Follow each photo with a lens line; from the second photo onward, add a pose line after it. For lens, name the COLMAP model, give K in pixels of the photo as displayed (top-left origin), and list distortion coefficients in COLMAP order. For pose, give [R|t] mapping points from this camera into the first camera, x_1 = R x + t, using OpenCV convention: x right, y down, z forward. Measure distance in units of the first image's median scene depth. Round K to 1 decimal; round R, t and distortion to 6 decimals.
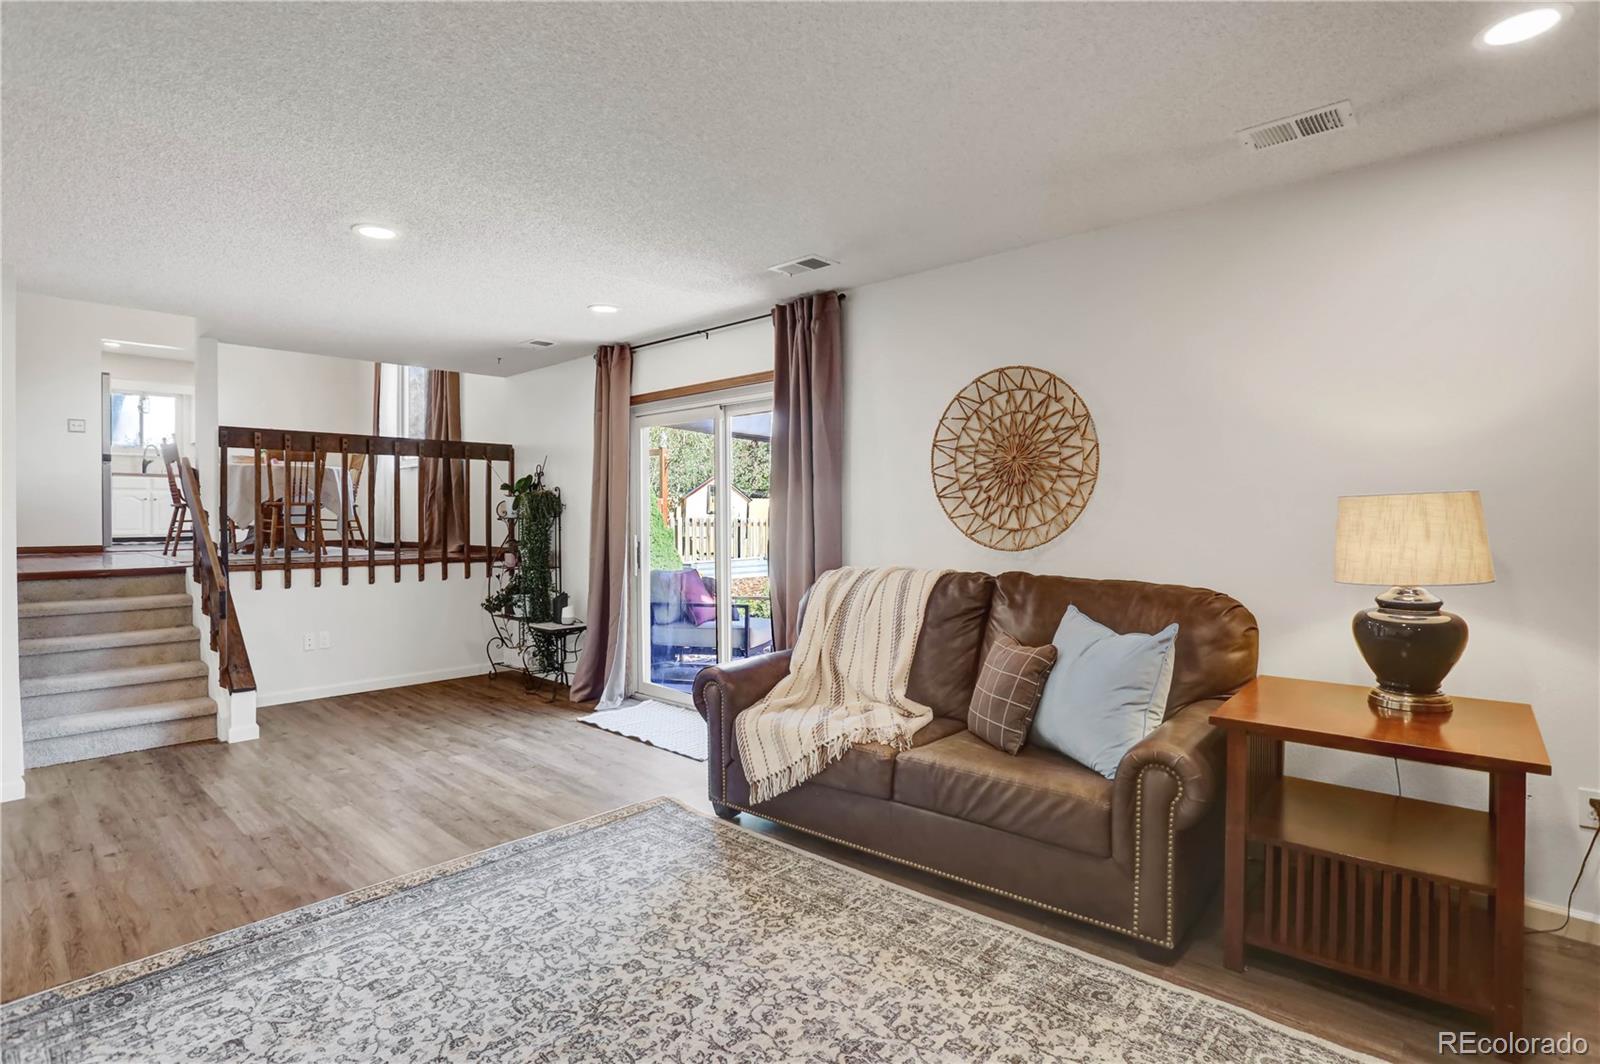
lens RADIAL K [[794.7, 0, 771.1], [0, 794.7, 536.5], [0, 0, 1]] dist [-0.065014, 0.037161]
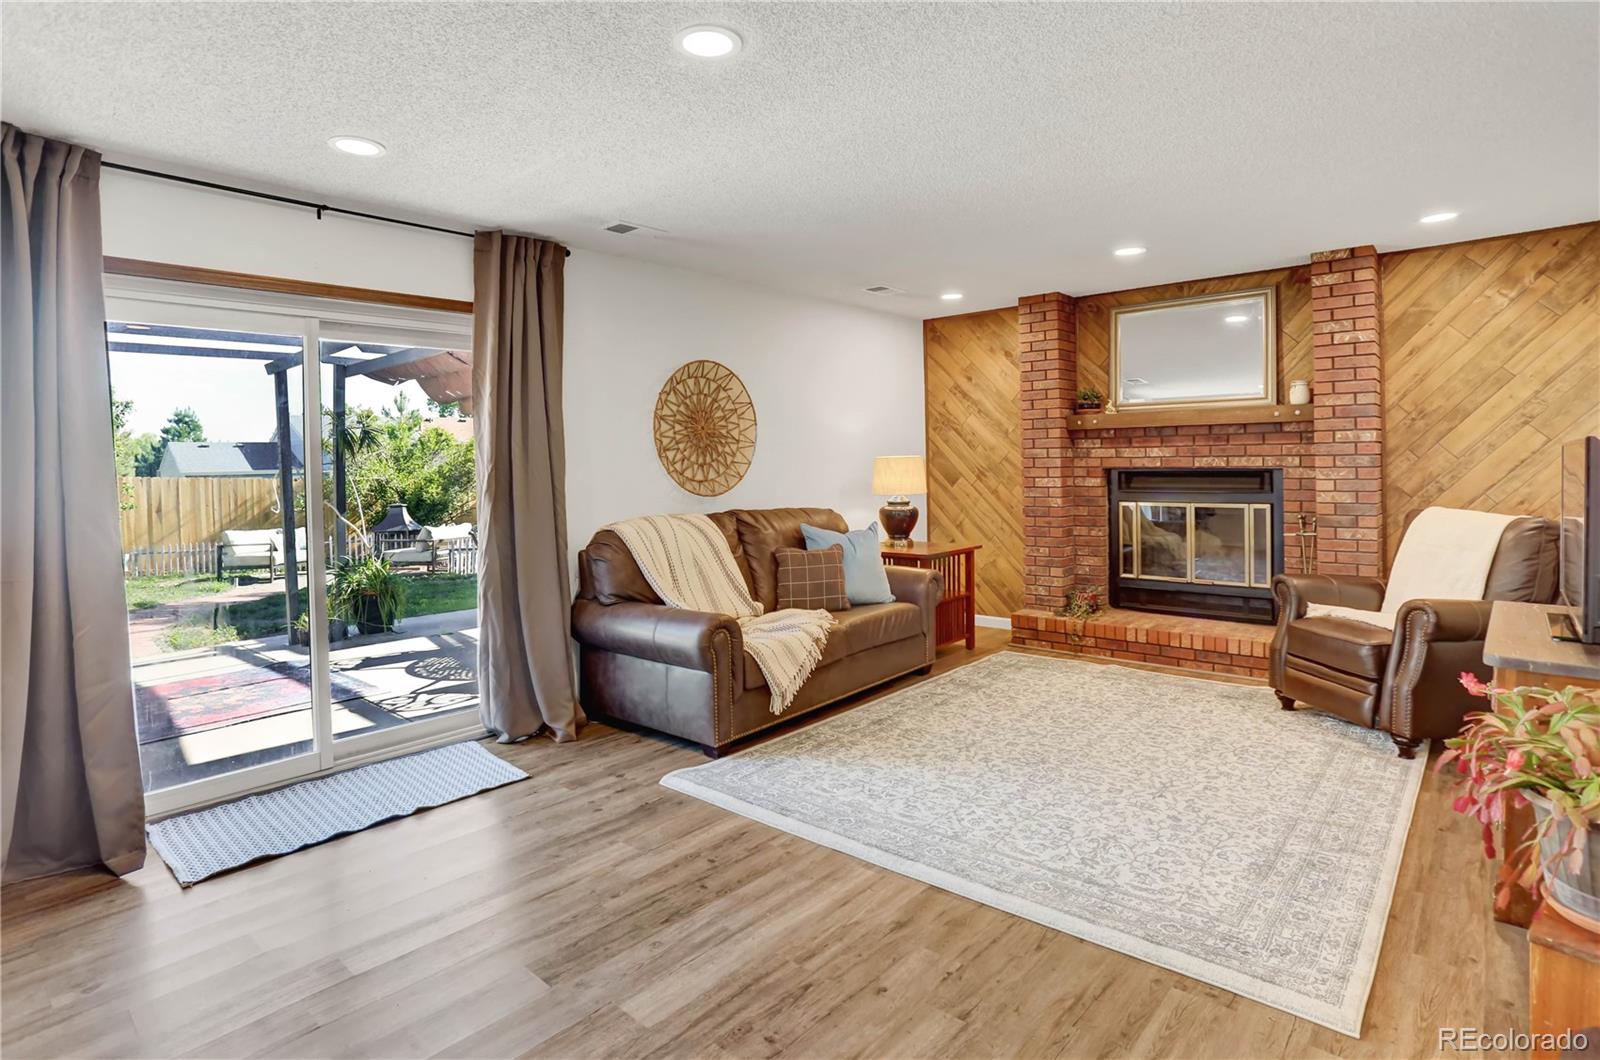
lens RADIAL K [[832.8, 0, 804.3], [0, 832.8, 478.4], [0, 0, 1]] dist [-0.077395, 0.043979]
pose [[-0.040583, -0.010036, 0.999126, -1.254451], [0.048395, 0.998756, 0.011998, -0.023990], [-0.998003, 0.048839, -0.040047, 0.991745]]
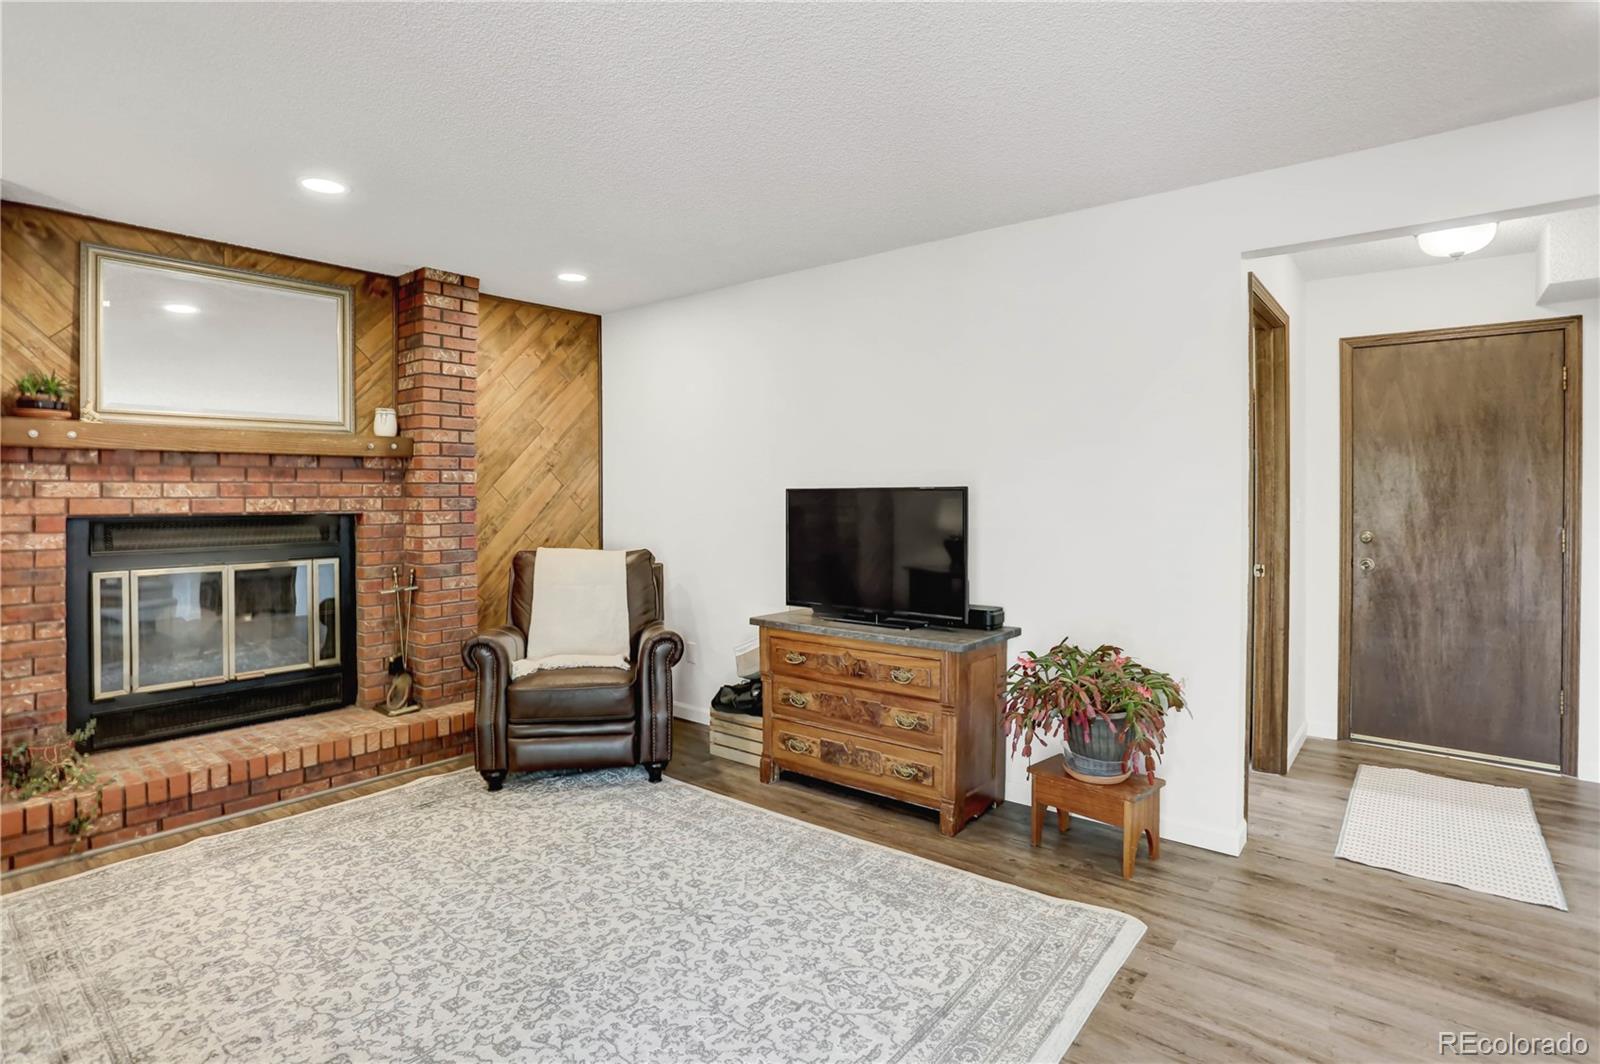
lens RADIAL K [[808.5, 0, 796.6], [0, 808.5, 491.8], [0, 0, 1]] dist [-0.074381, 0.033428]
pose [[-0.996724, 0.010897, -0.080143, -0.303182], [0.008239, 0.999408, 0.033418, -0.049153], [0.080460, 0.032648, -0.996223, 1.311949]]
